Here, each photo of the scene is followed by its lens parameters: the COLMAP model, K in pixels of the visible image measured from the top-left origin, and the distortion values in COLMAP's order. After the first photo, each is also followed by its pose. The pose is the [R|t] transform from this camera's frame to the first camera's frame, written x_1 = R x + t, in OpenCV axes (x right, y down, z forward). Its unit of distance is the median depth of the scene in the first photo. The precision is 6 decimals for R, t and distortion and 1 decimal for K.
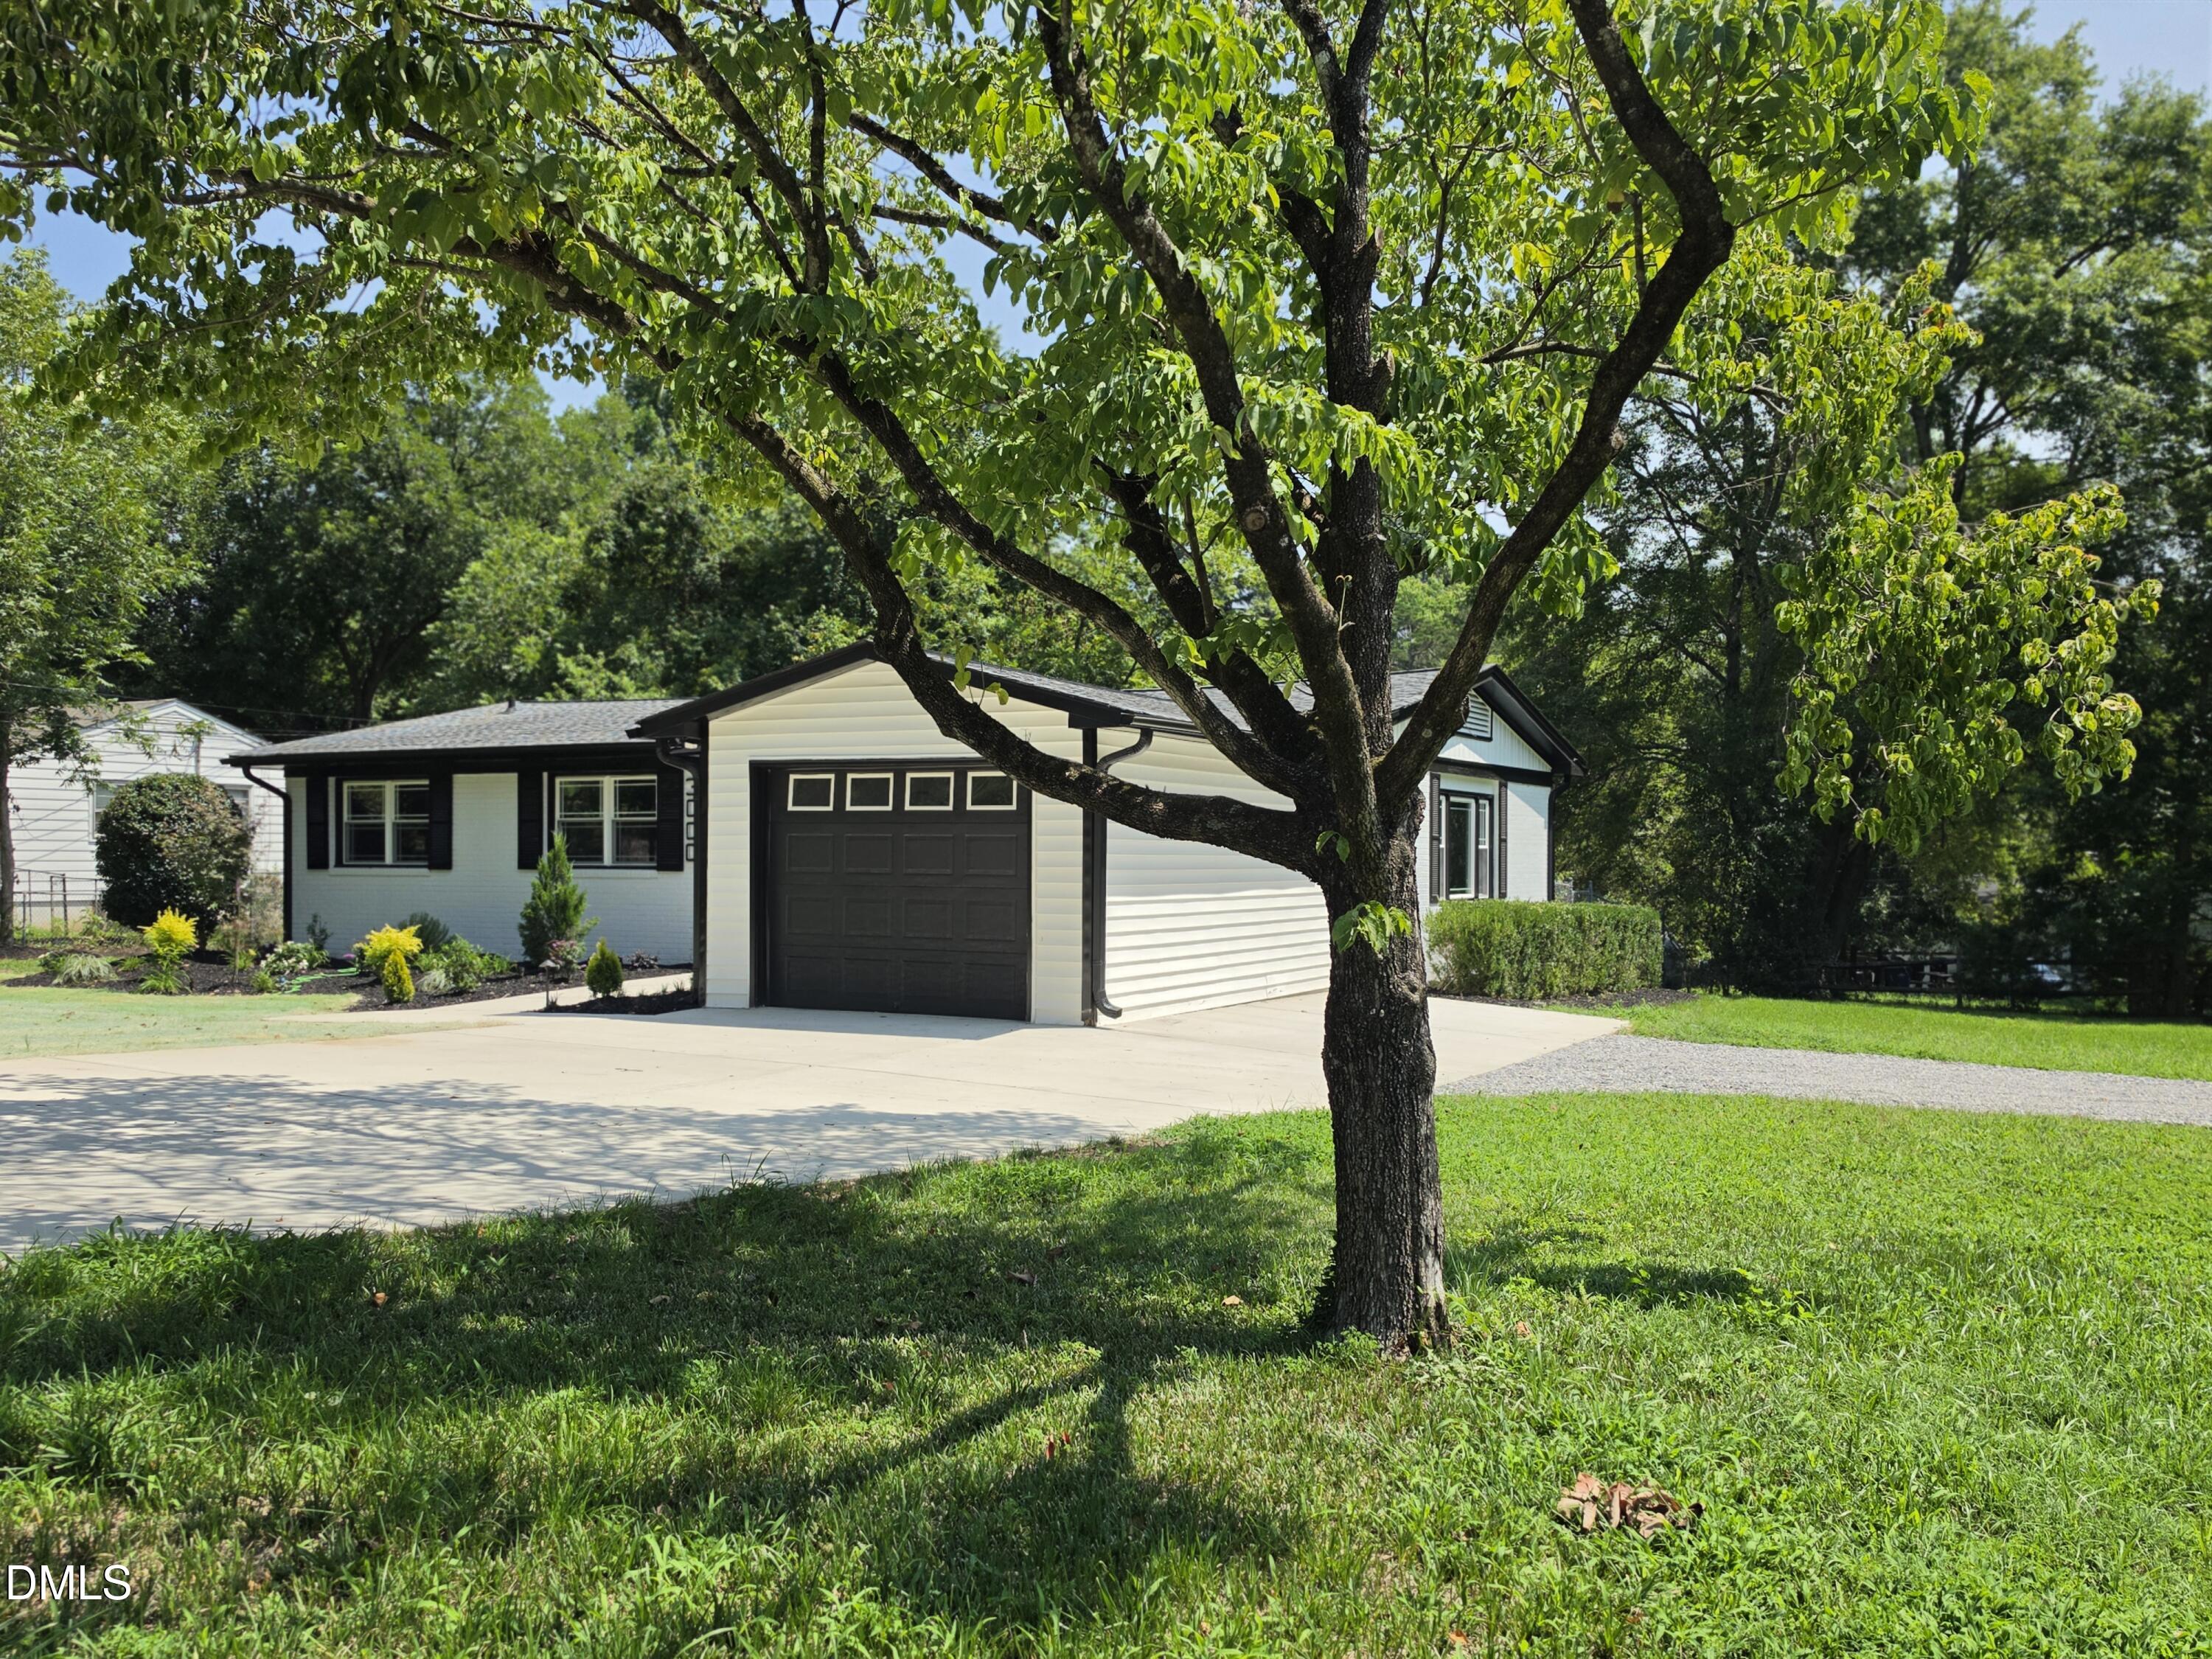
lens RADIAL K [[1837.8, 0, 1103.3], [0, 1837.8, 847.3], [0, 0, 1]] dist [0.126653, -0.206773]
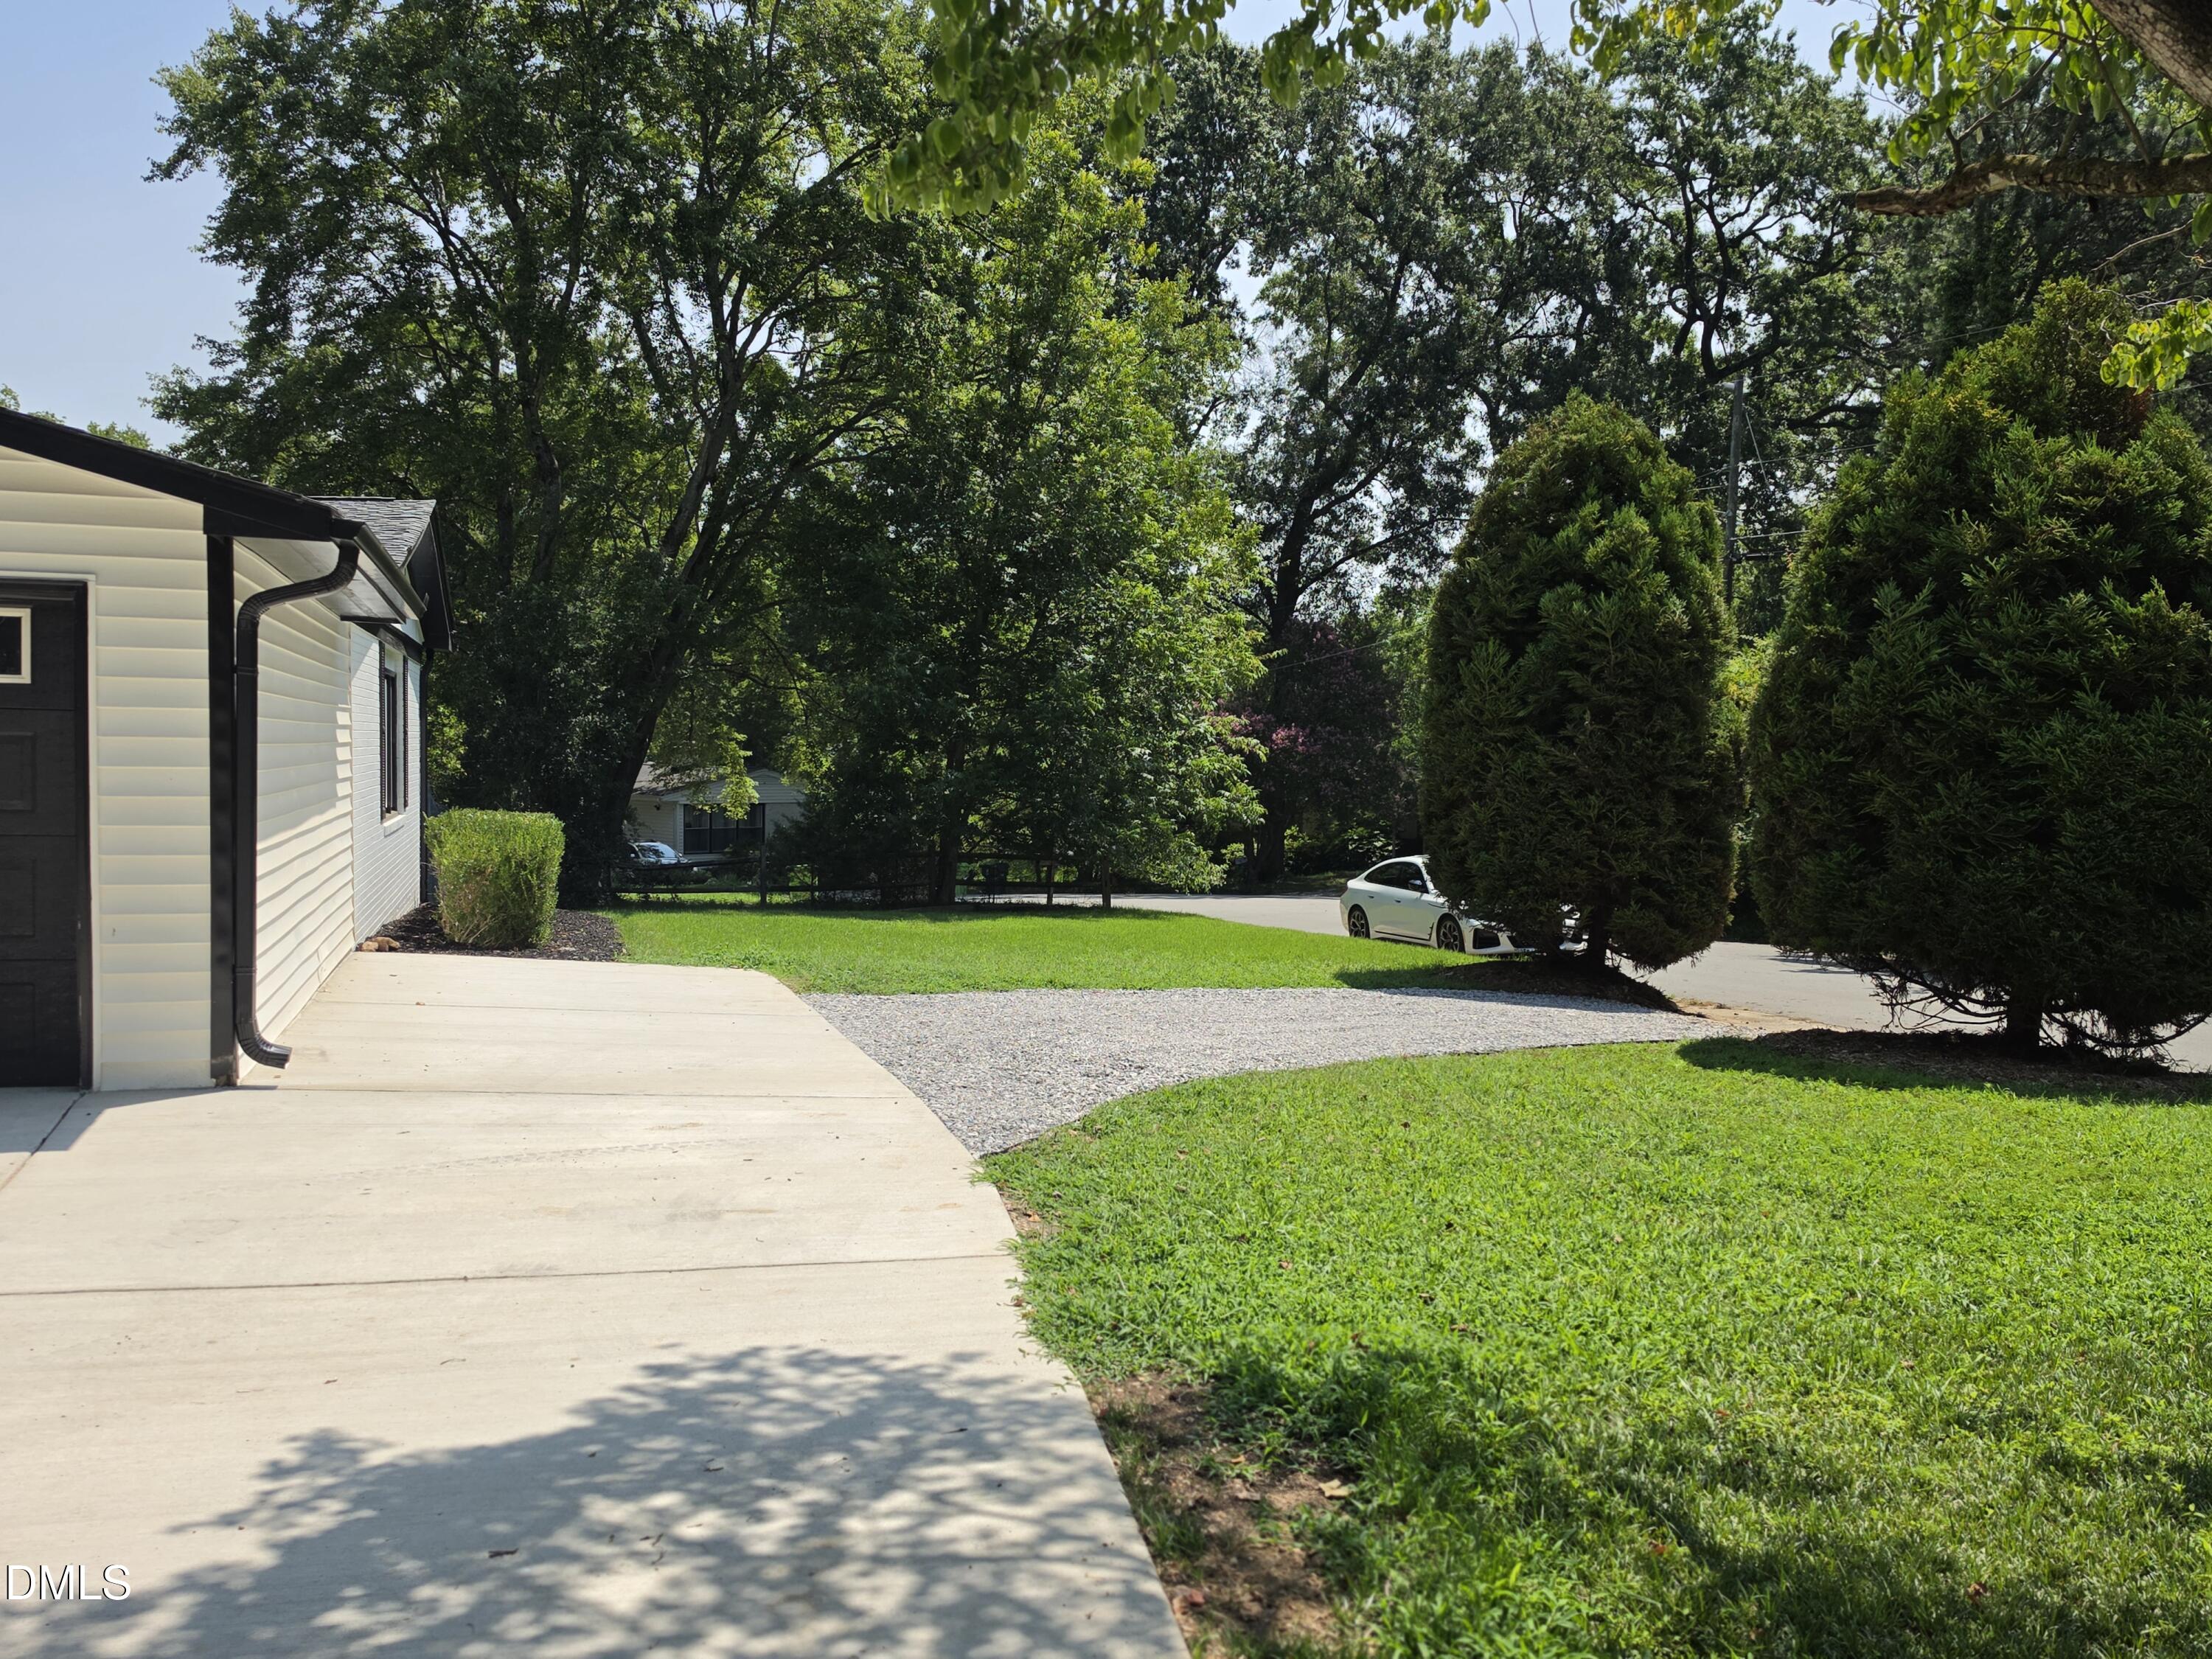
lens RADIAL K [[1803.9, 0, 1166.5], [0, 1803.9, 833.1], [0, 0, 1]] dist [0.119593, -0.195898]
pose [[0.703040, -0.018847, 0.710900, -0.117801], [-0.021700, 0.998615, 0.047935, -0.005434], [-0.710819, -0.049127, 0.701657, 0.280590]]
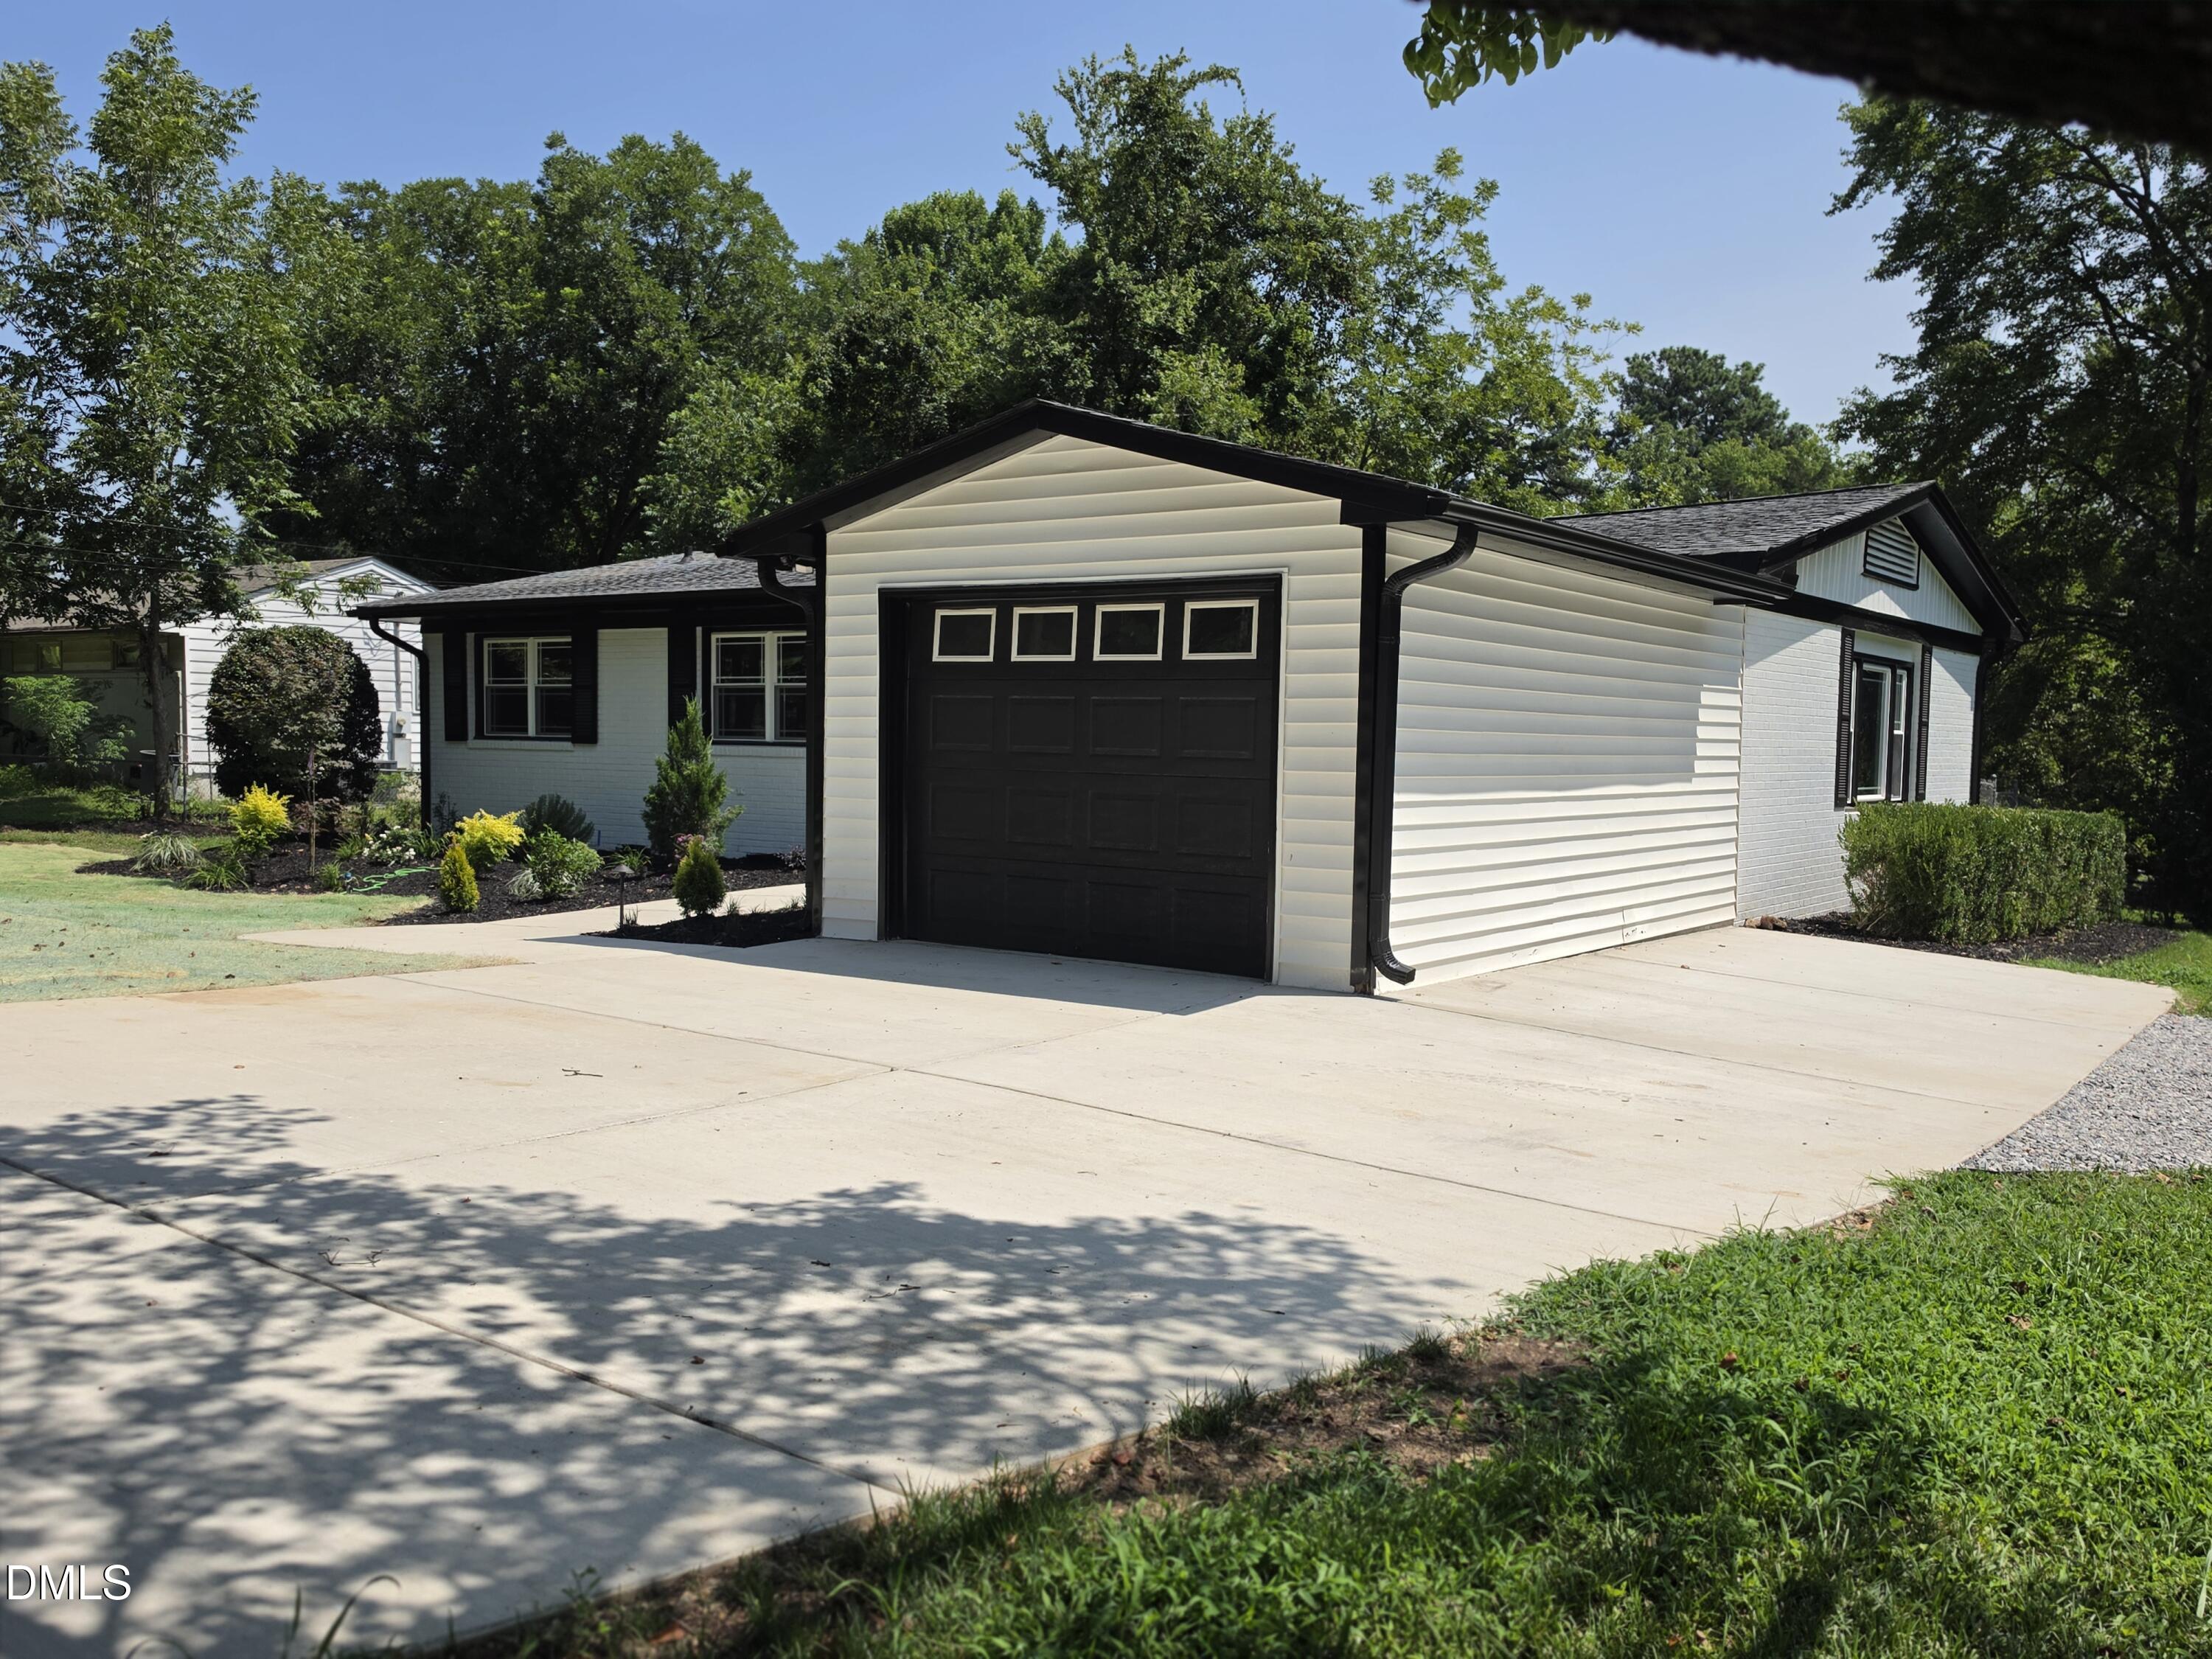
lens RADIAL K [[1837.8, 0, 1103.3], [0, 1837.8, 847.3], [0, 0, 1]] dist [0.126653, -0.206773]
pose [[0.989373, 0.022122, -0.143706, -0.004011], [-0.013424, 0.998034, 0.061215, 0.005125], [0.144778, -0.058636, 0.987725, 0.241093]]
